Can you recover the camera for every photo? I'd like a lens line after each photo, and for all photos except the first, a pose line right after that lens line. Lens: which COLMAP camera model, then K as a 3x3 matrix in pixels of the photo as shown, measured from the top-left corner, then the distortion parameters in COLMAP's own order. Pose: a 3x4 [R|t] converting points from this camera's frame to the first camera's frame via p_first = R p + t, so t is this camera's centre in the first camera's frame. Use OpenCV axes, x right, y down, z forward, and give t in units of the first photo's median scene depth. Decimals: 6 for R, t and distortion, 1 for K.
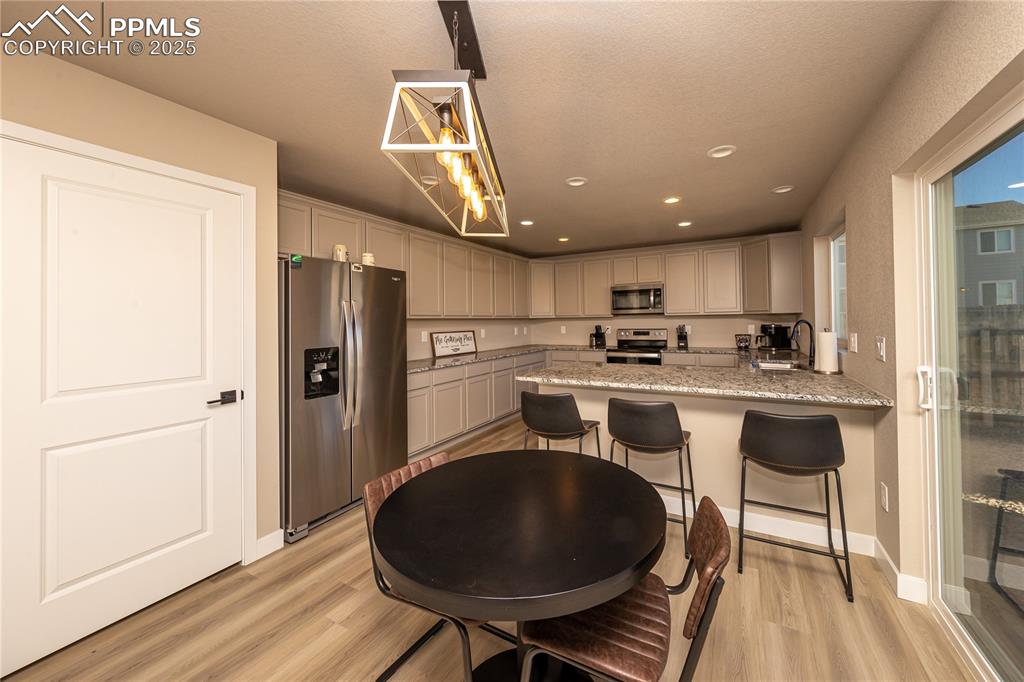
lens RADIAL K [[368.1, 0, 546.3], [0, 368.1, 315.1], [0, 0, 1]] dist [0.001083, 0.000307]
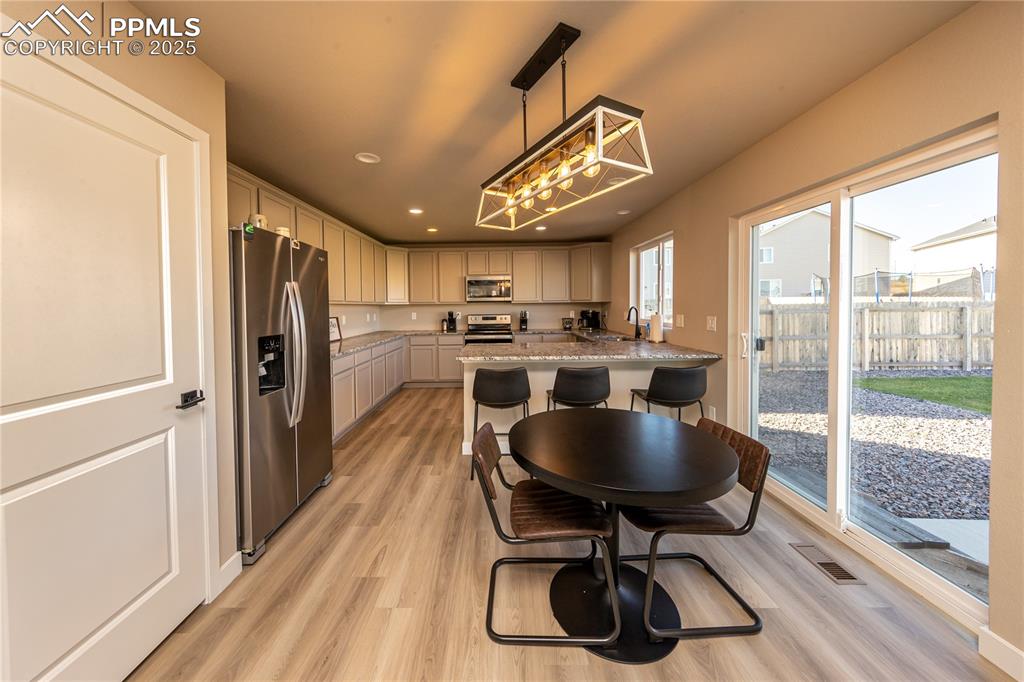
lens RADIAL K [[348.5, 0, 491.5], [0, 348.5, 314.4], [0, 0, 1]] dist [0.000195, -0.000041]
pose [[0.897433, -0.005964, 0.441111, -0.243301], [-0.007866, 0.999533, 0.029517, 0.005563], [-0.441081, -0.029959, 0.896967, 0.021869]]
